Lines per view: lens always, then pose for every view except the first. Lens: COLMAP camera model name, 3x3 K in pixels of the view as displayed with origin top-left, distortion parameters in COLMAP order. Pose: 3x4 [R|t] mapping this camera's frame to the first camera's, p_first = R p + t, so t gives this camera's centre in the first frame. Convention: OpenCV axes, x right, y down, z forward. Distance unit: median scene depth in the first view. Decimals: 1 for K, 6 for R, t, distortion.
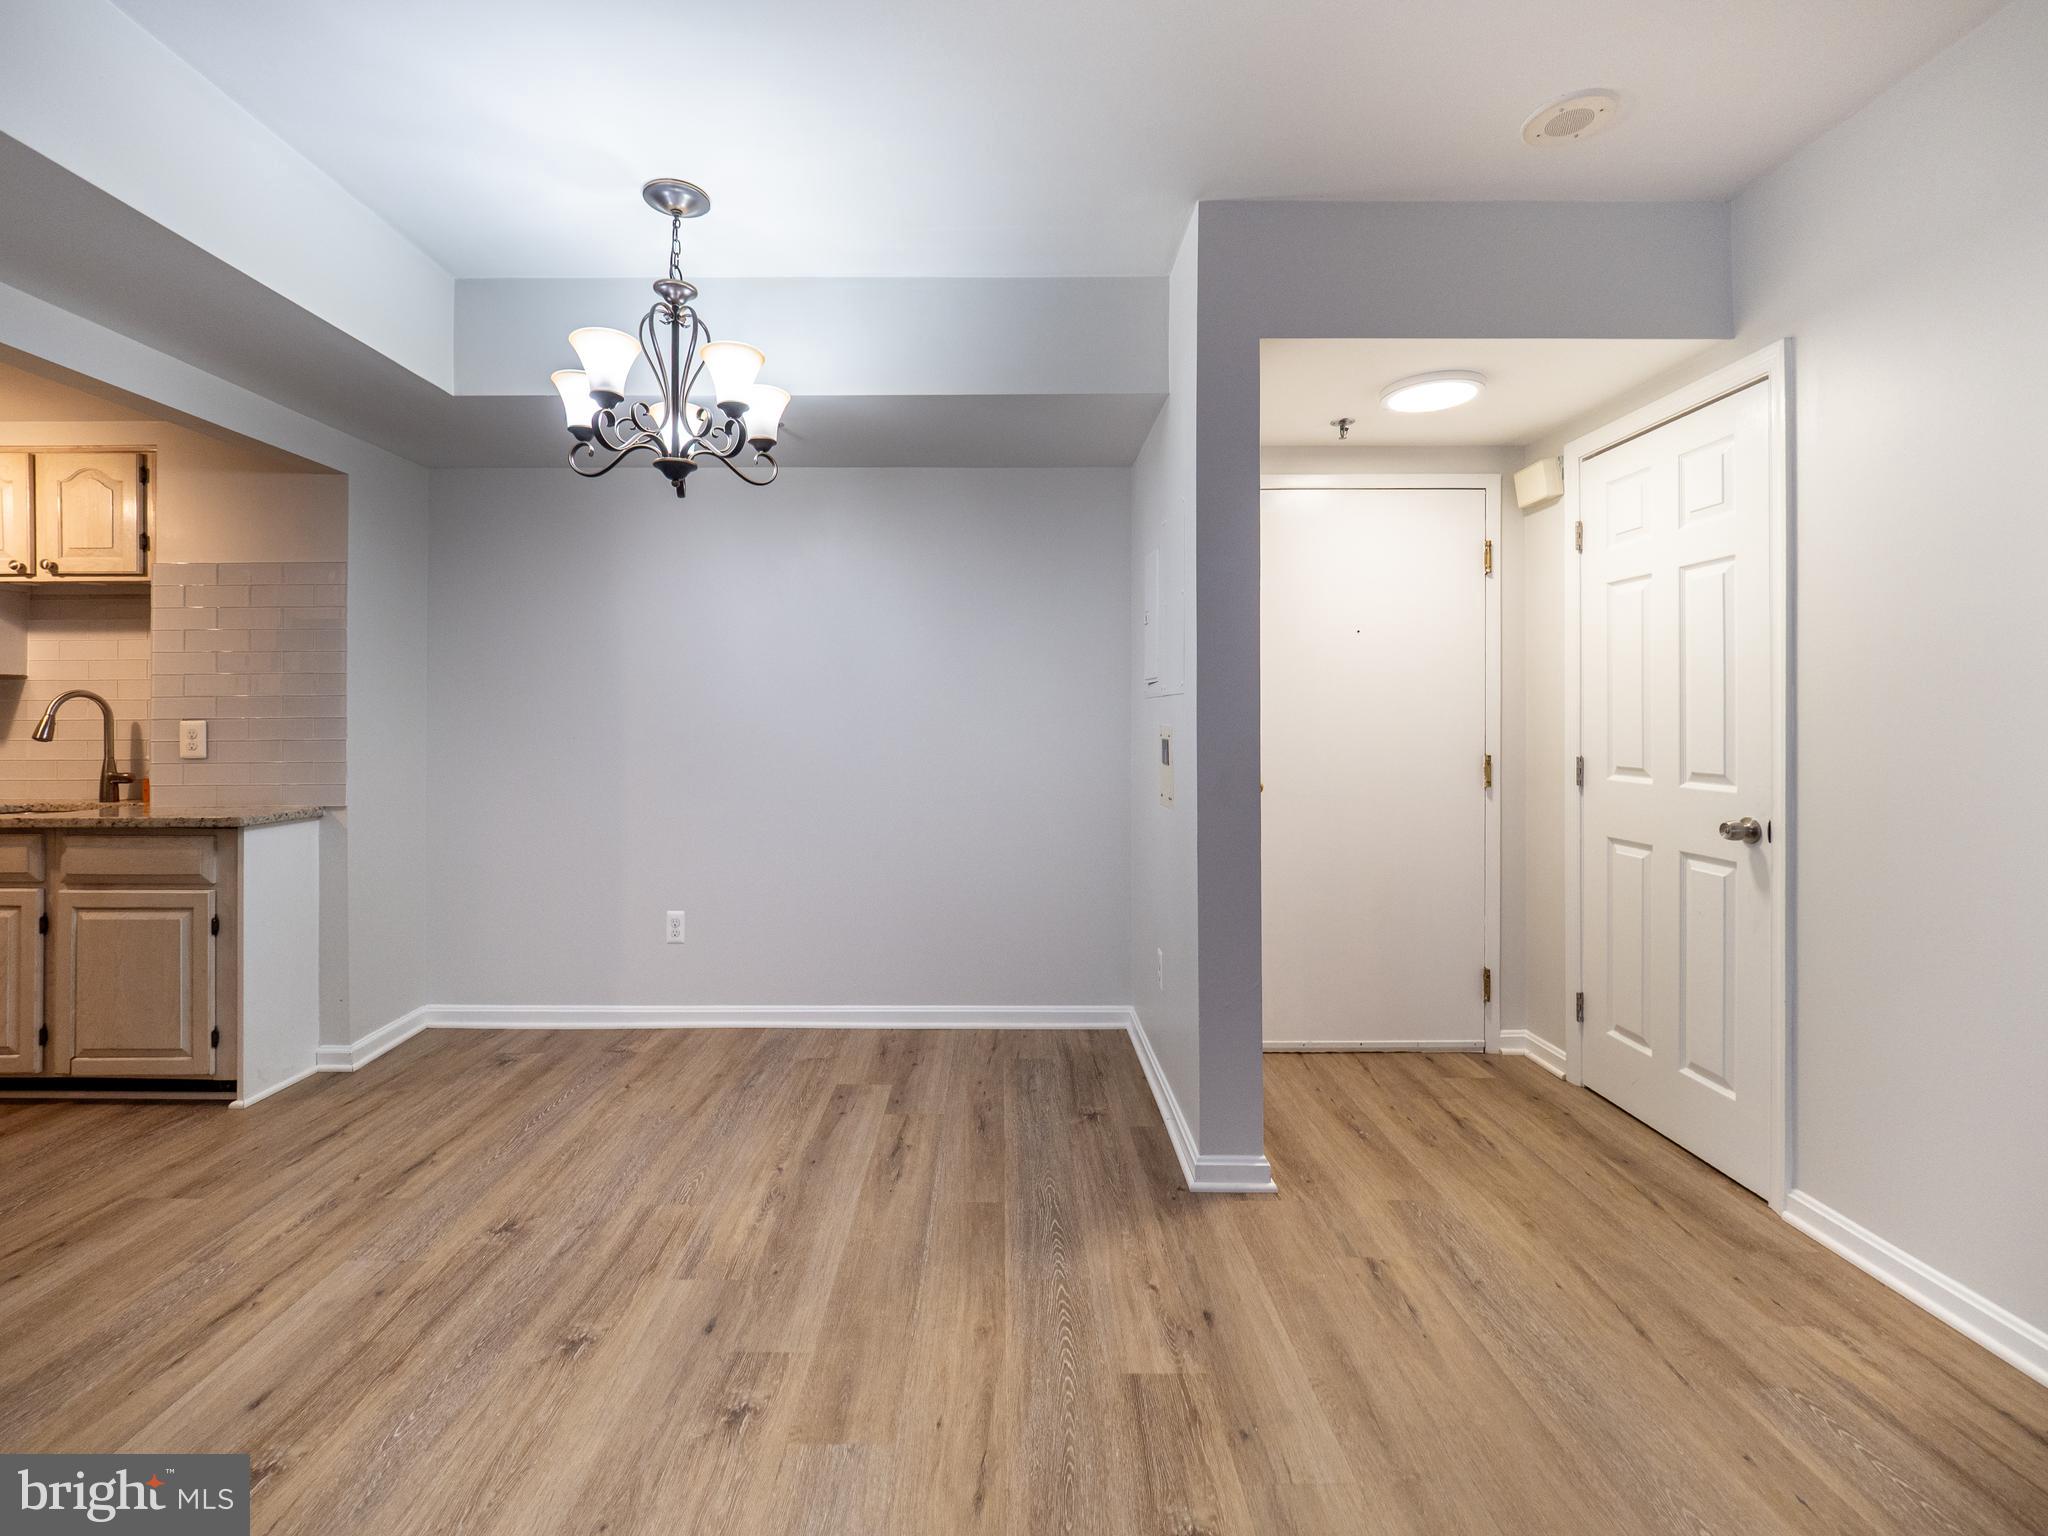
lens RADIAL K [[886.7, 0, 999.3], [0, 886.7, 716.0], [0, 0, 1]] dist [-0.007297, 0.000178]
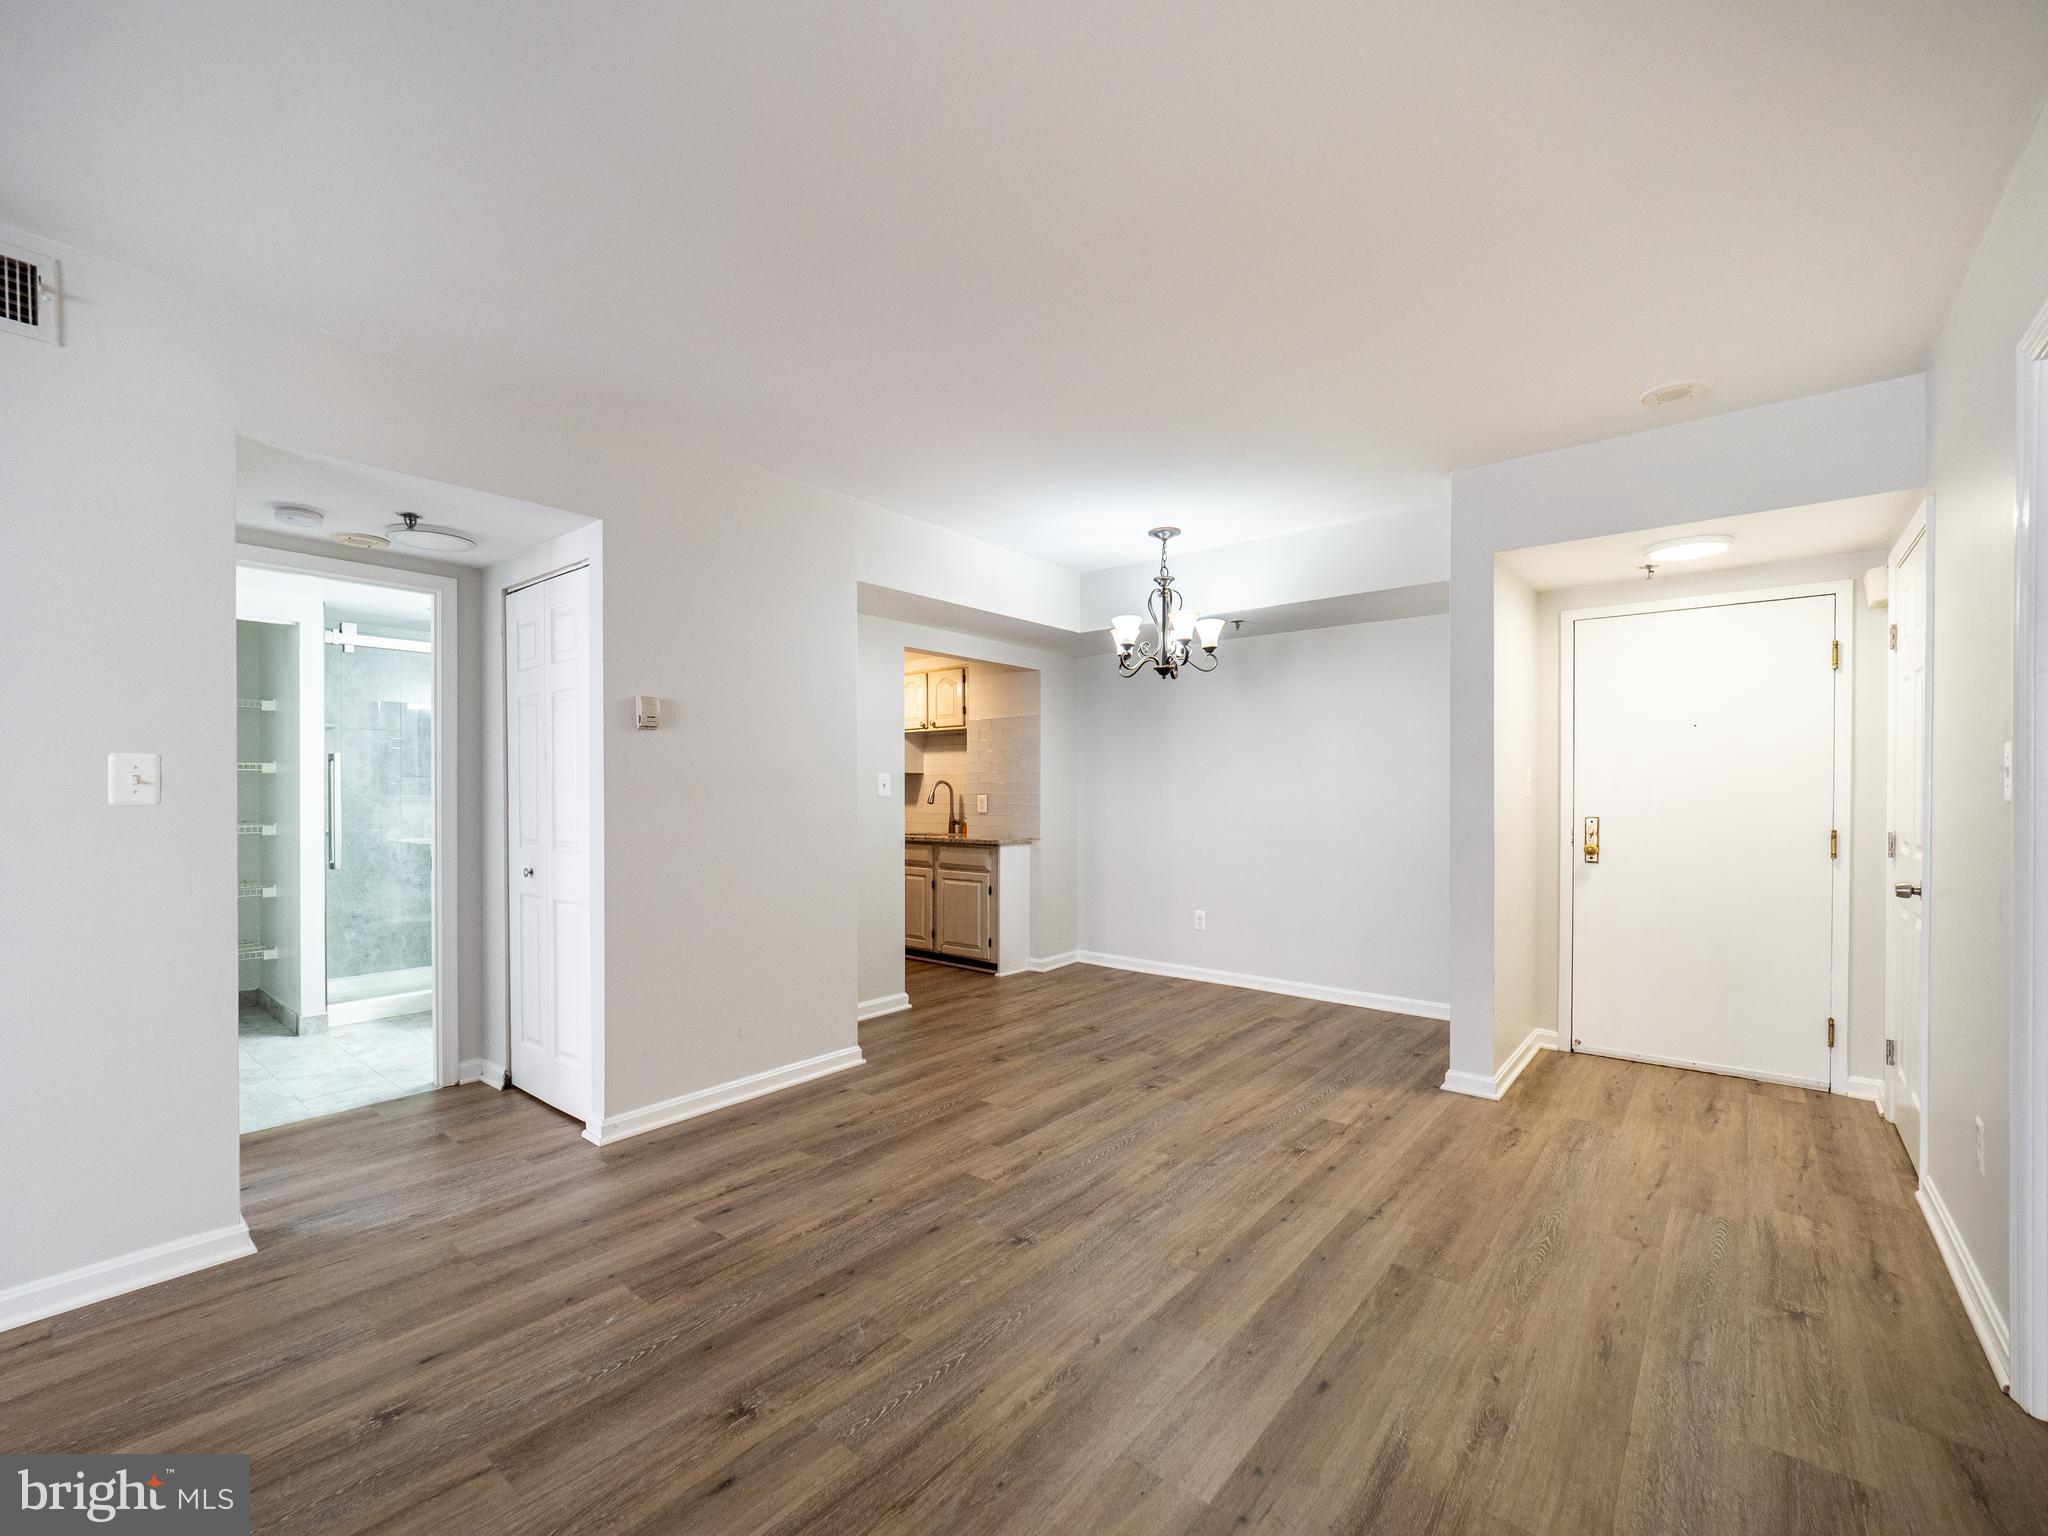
lens RADIAL K [[882.9, 0, 1030.7], [0, 882.9, 796.5], [0, 0, 1]] dist [-0.002717, -0.000853]
pose [[0.775538, 0.005213, -0.631279, 0.548633], [0.001165, 0.999952, 0.009689, -0.012266], [0.631300, -0.008250, 0.775495, -0.609899]]
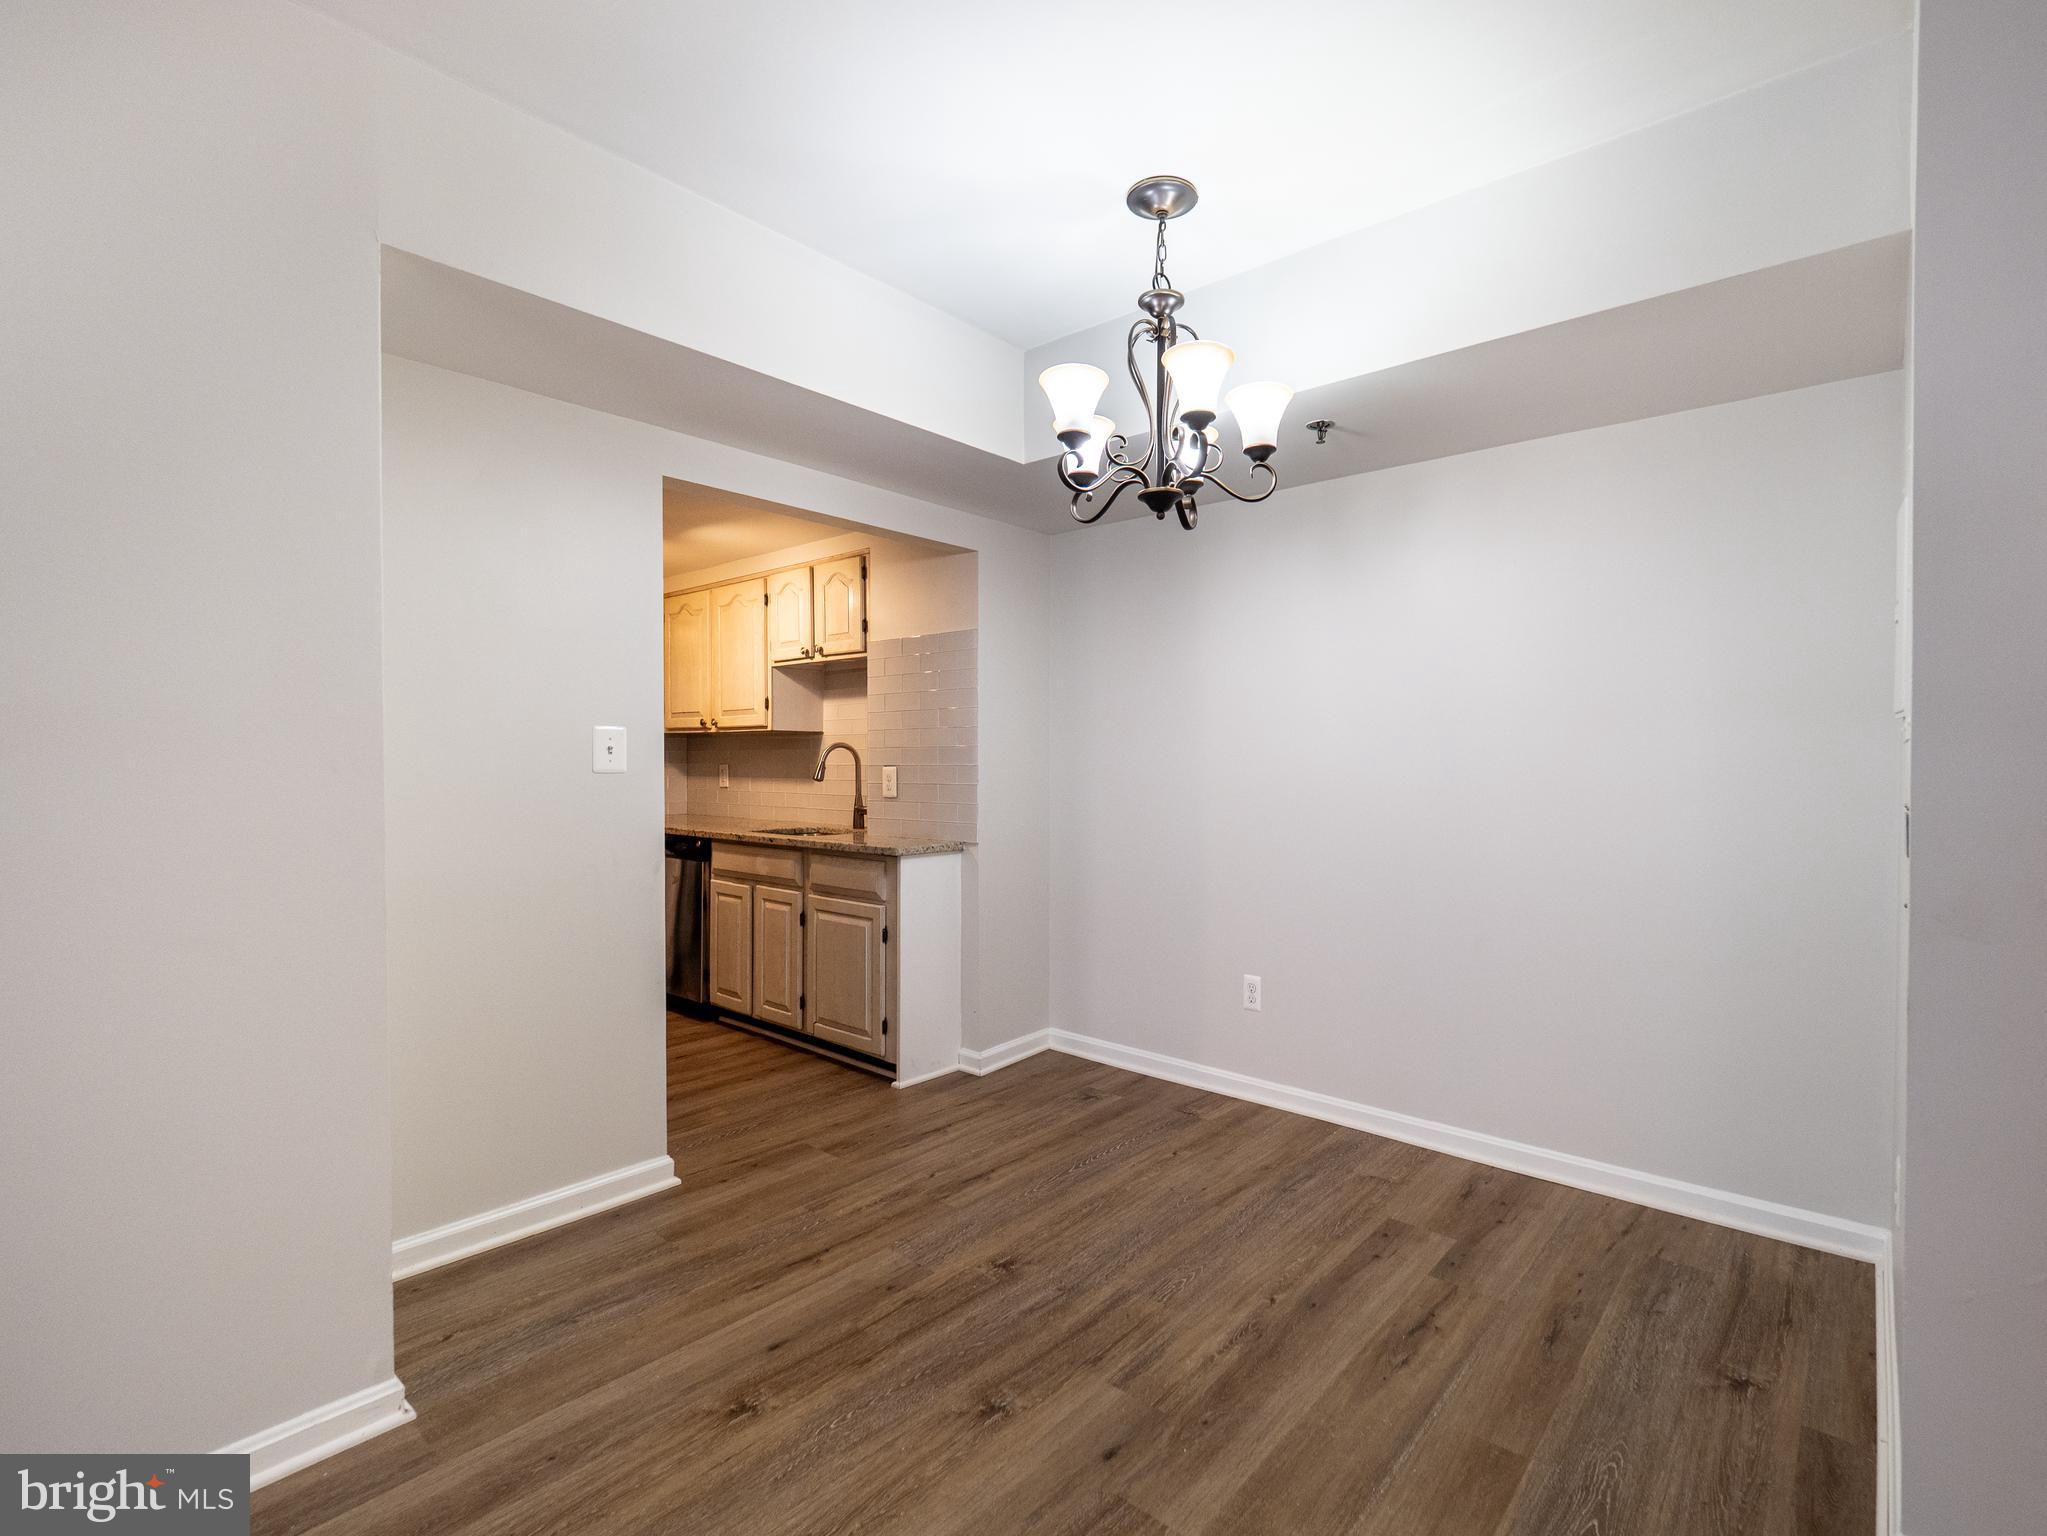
lens RADIAL K [[953.6, 0, 1098.1], [0, 953.6, 768.5], [0, 0, 1]] dist [0.003181, -0.013709]
pose [[0.775803, 0.009615, -0.630901, 0.174279], [-0.001357, 0.999907, 0.013570, -0.012156], [0.630973, -0.009672, 0.775744, 0.162308]]
